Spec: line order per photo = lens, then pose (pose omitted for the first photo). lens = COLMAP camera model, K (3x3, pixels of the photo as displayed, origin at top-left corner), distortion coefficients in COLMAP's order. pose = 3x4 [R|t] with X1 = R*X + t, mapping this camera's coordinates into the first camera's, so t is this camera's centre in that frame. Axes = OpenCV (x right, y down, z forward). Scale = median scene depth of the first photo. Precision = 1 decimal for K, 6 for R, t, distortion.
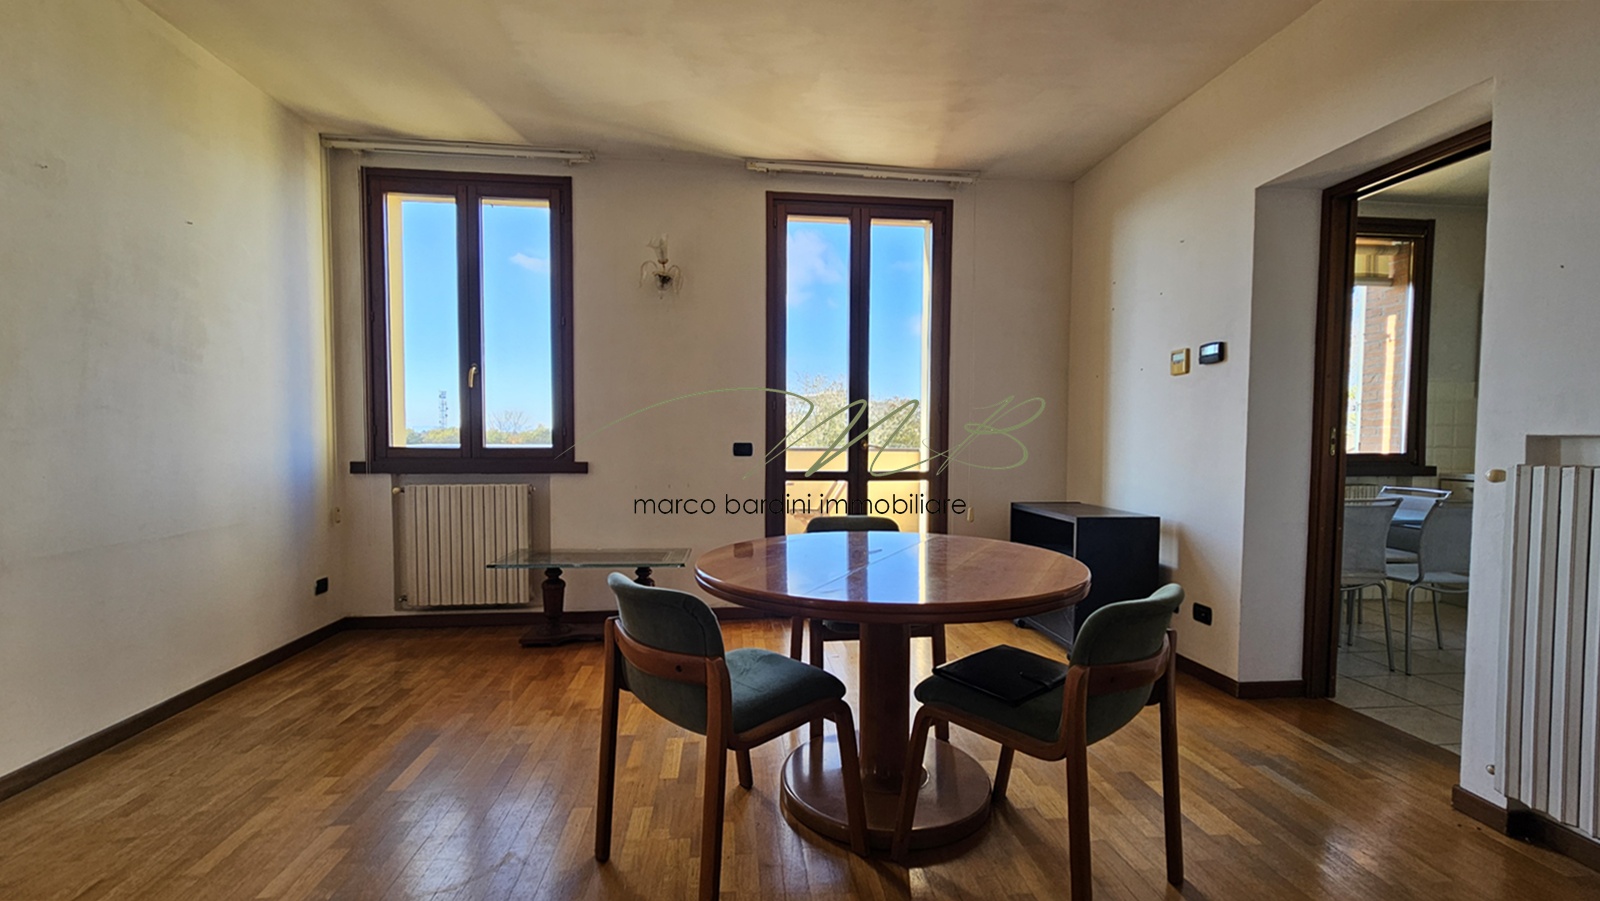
lens RADIAL K [[675.1, 0, 802.0], [0, 675.1, 467.8], [0, 0, 1]] dist [0.002995, 0.000367]
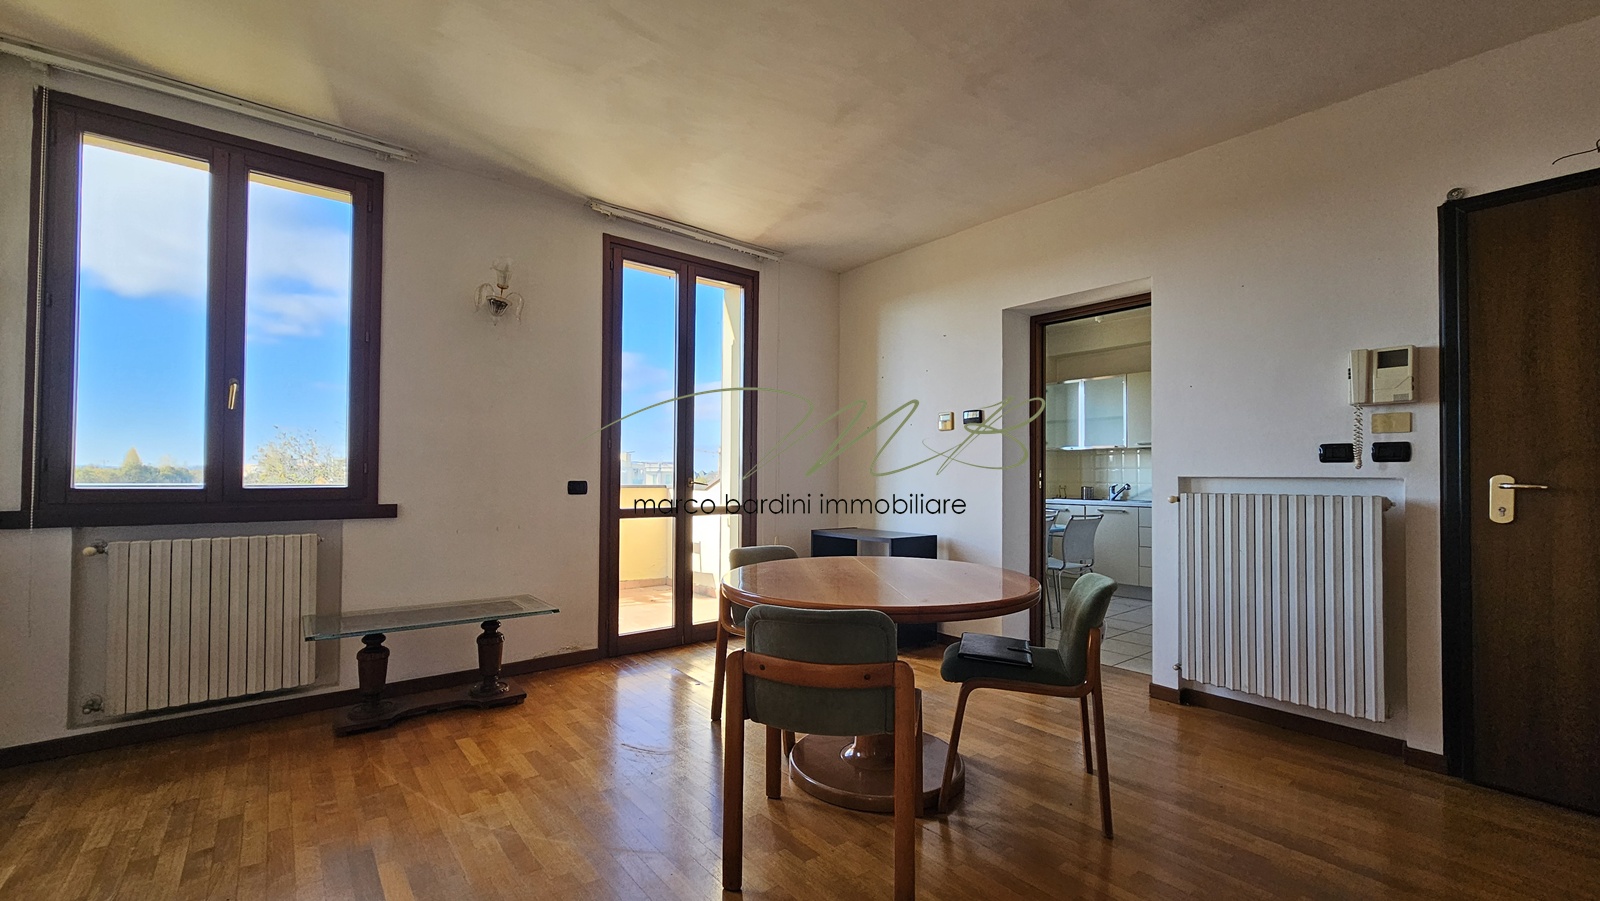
lens RADIAL K [[650.2, 0, 803.4], [0, 650.2, 465.3], [0, 0, 1]] dist [-0.000199, 0.000316]
pose [[0.843999, 0.009581, 0.536259, -0.334205], [0.021171, 0.998466, -0.051159, -0.004857], [-0.535926, 0.054531, 0.842502, 0.035518]]
